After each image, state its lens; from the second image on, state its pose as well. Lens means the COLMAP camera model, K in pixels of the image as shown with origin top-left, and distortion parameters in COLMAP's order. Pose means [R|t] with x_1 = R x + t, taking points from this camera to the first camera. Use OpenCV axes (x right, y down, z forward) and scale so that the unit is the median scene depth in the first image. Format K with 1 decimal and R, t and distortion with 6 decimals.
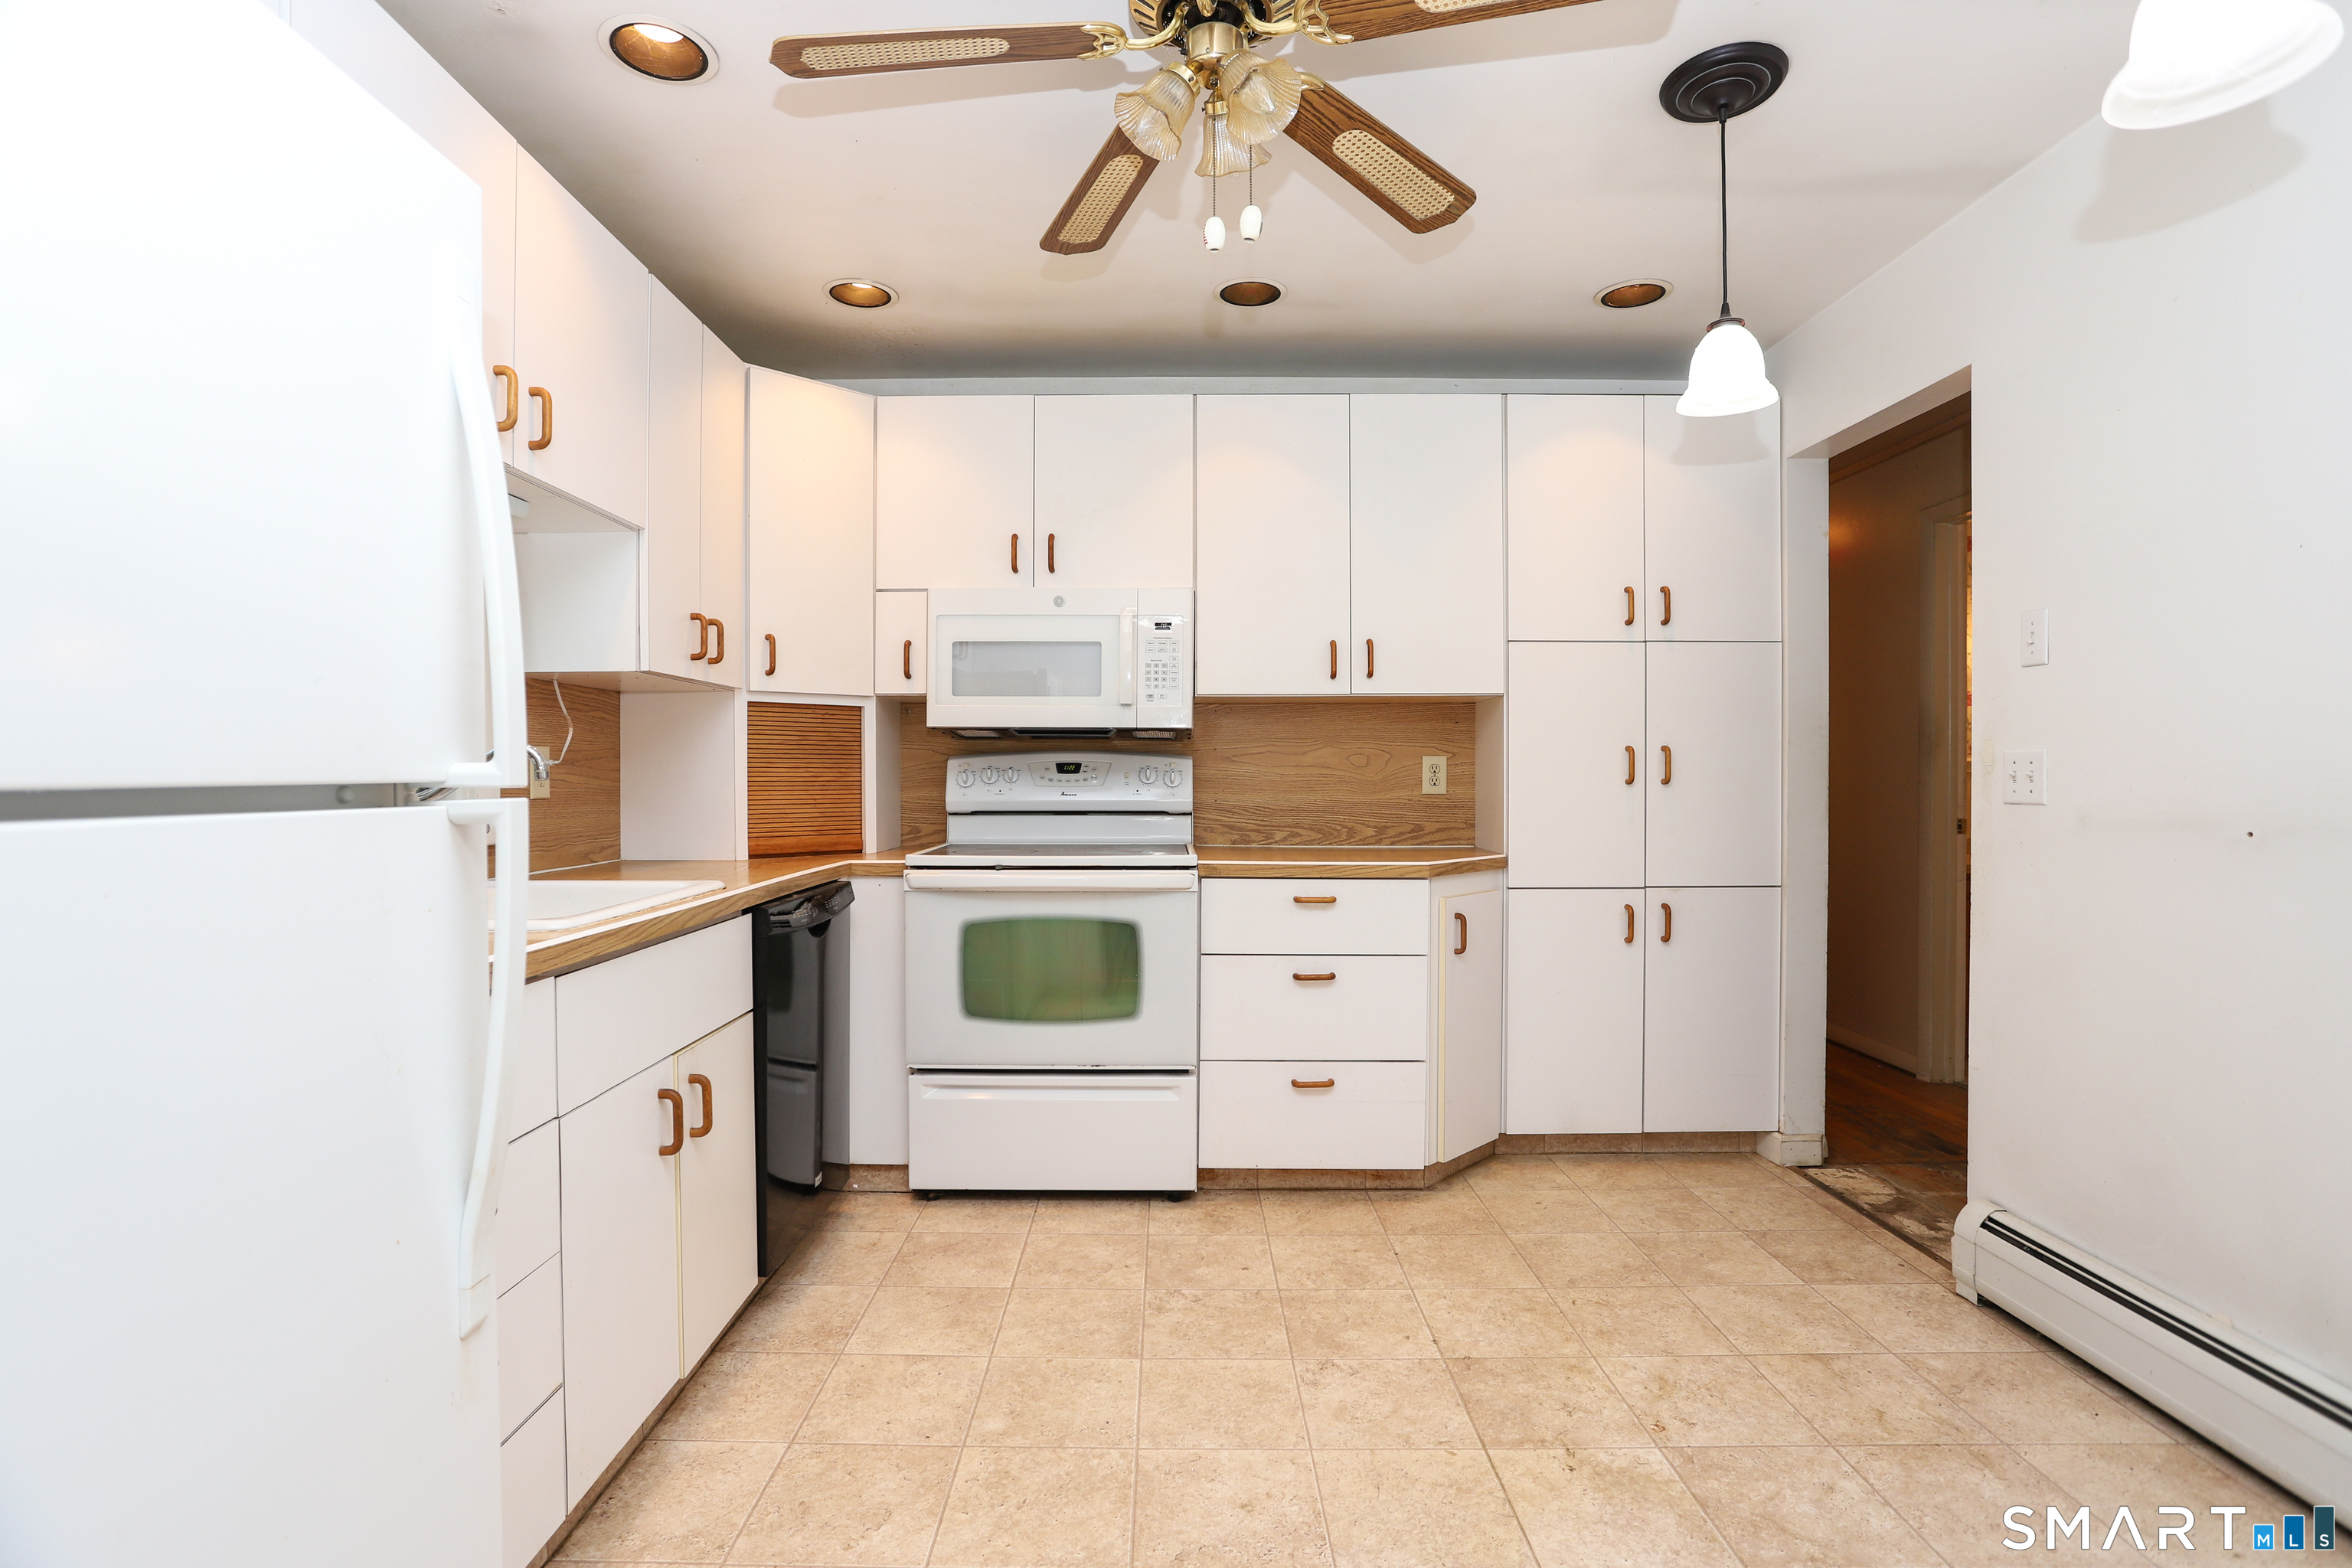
lens RADIAL K [[1129.9, 0, 1164.8], [0, 1129.9, 779.9], [0, 0, 1]] dist [-0.071746, 0.038263]
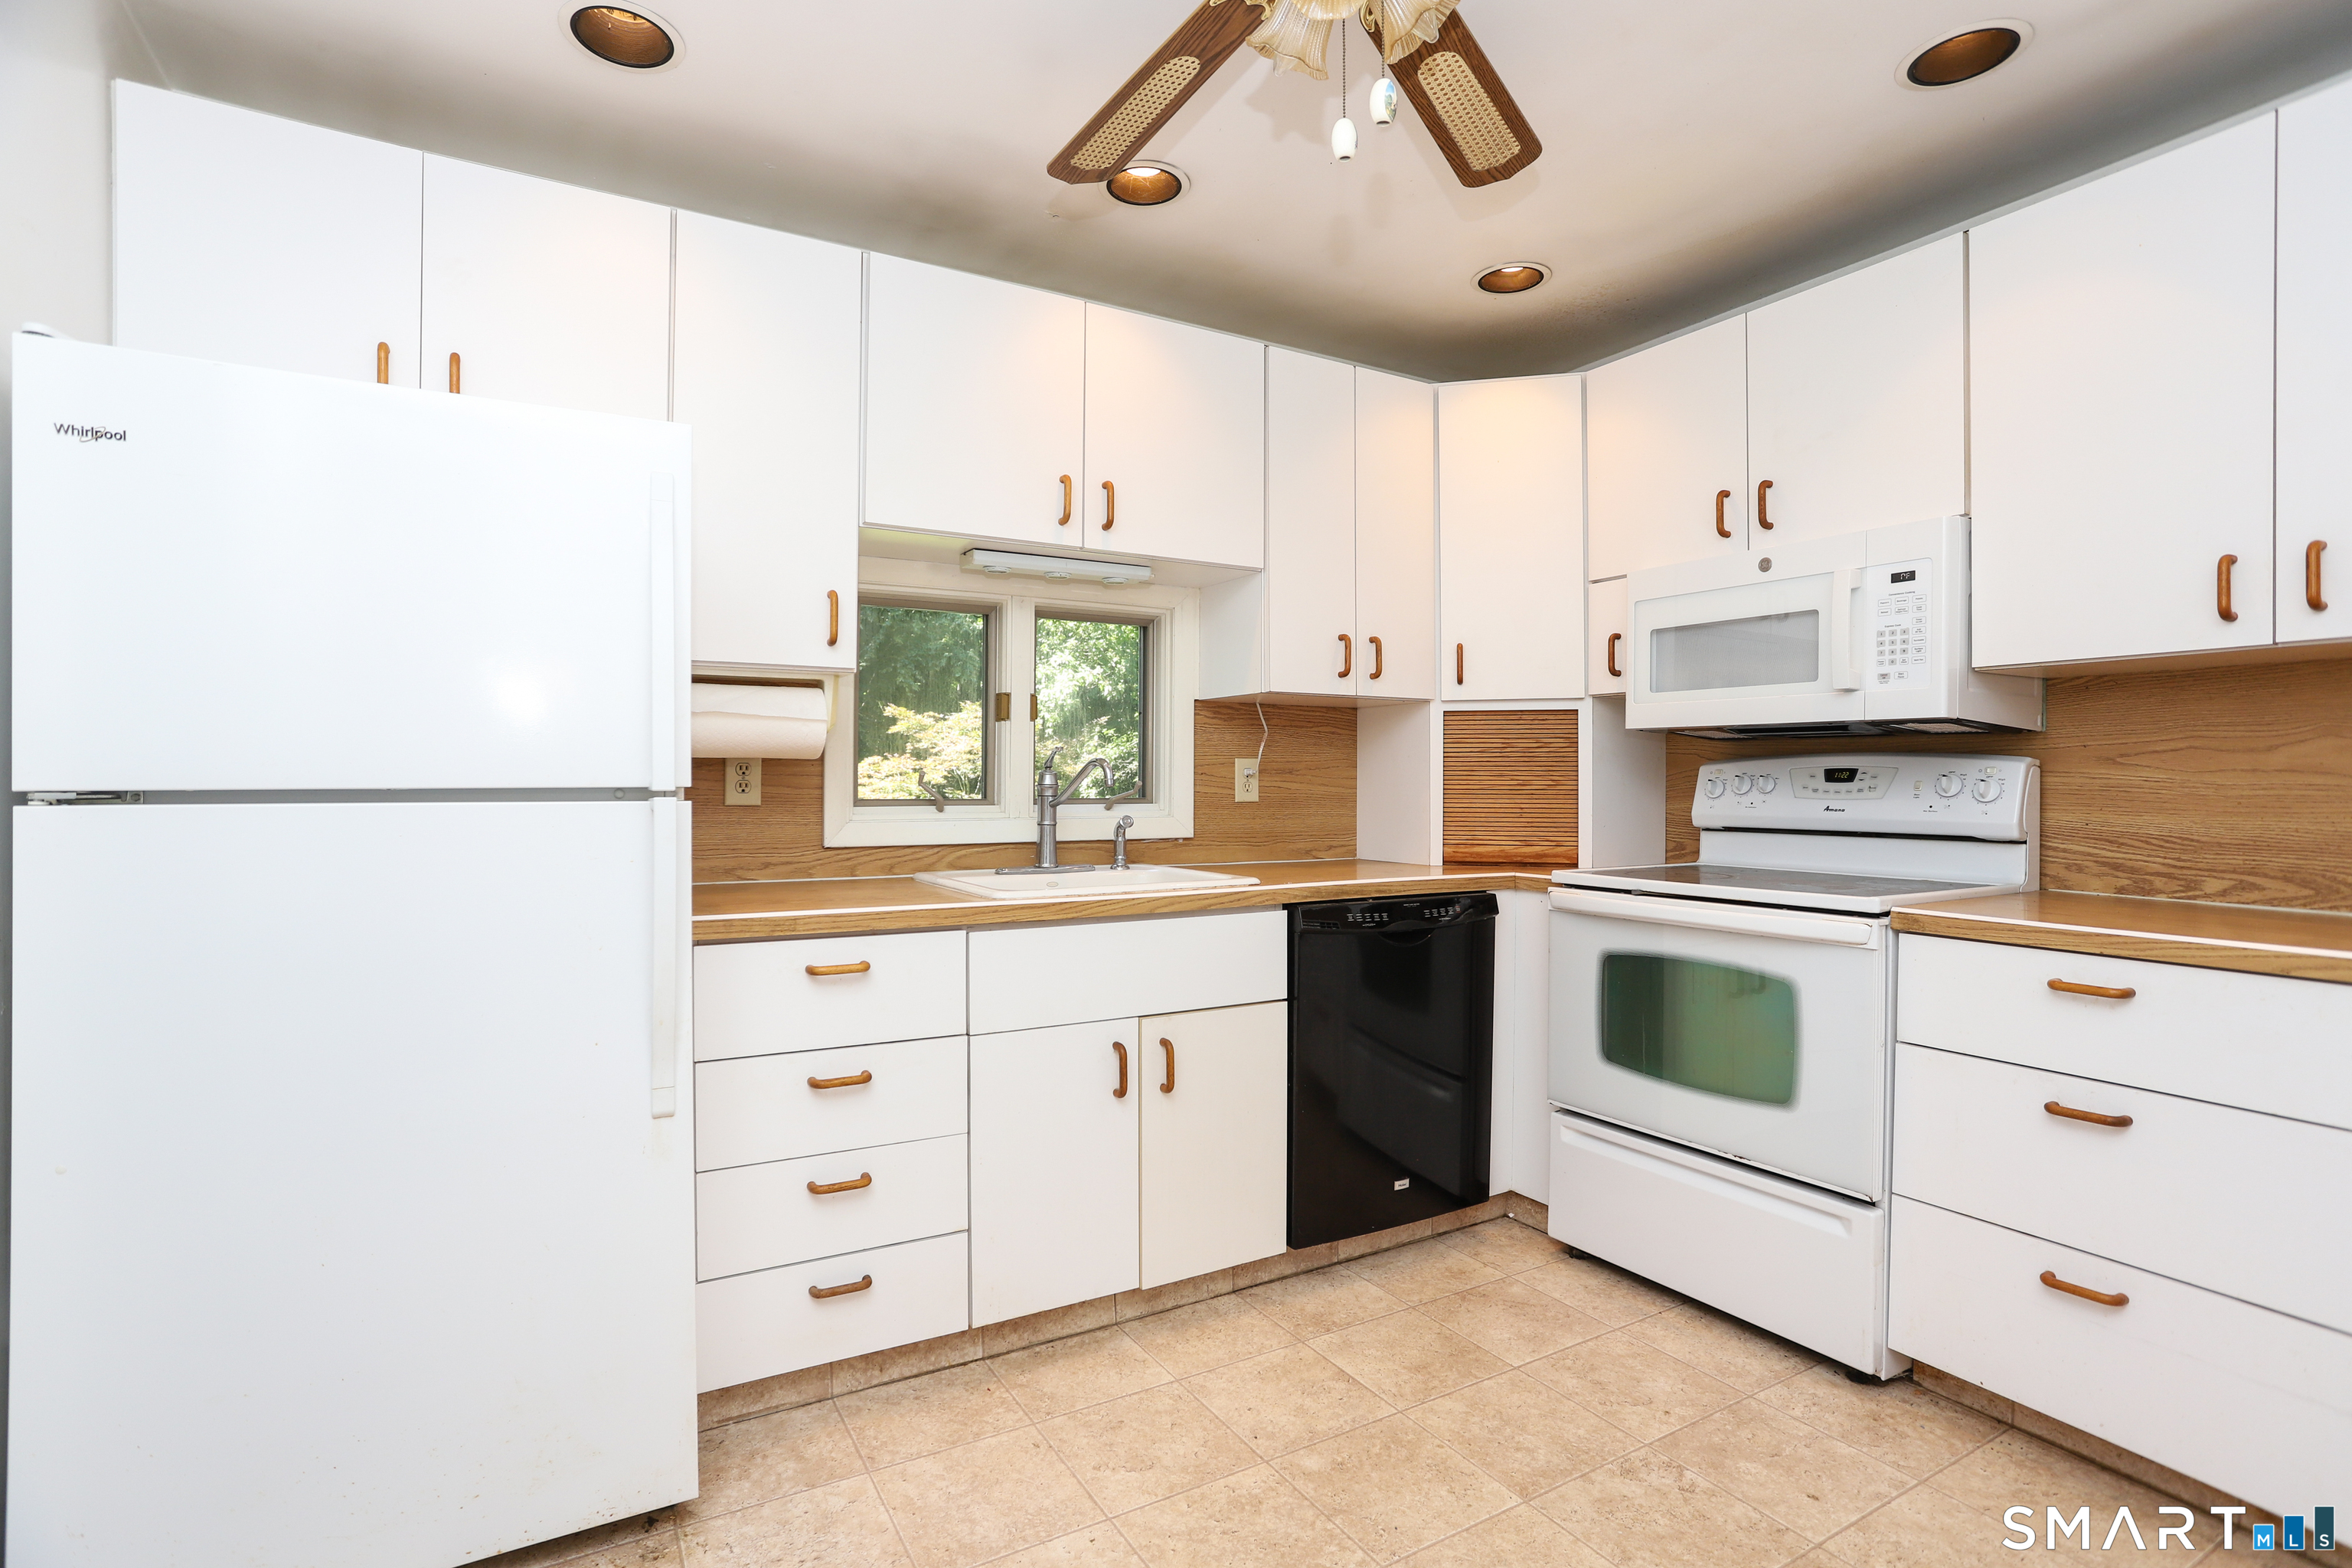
lens RADIAL K [[1129.9, 0, 1164.8], [0, 1129.9, 779.9], [0, 0, 1]] dist [-0.071746, 0.038263]
pose [[0.497816, 0.001059, -0.867282, 0.395221], [-0.006133, 0.999979, -0.002299, -0.003238], [0.867261, 0.006464, 0.497812, 0.265586]]
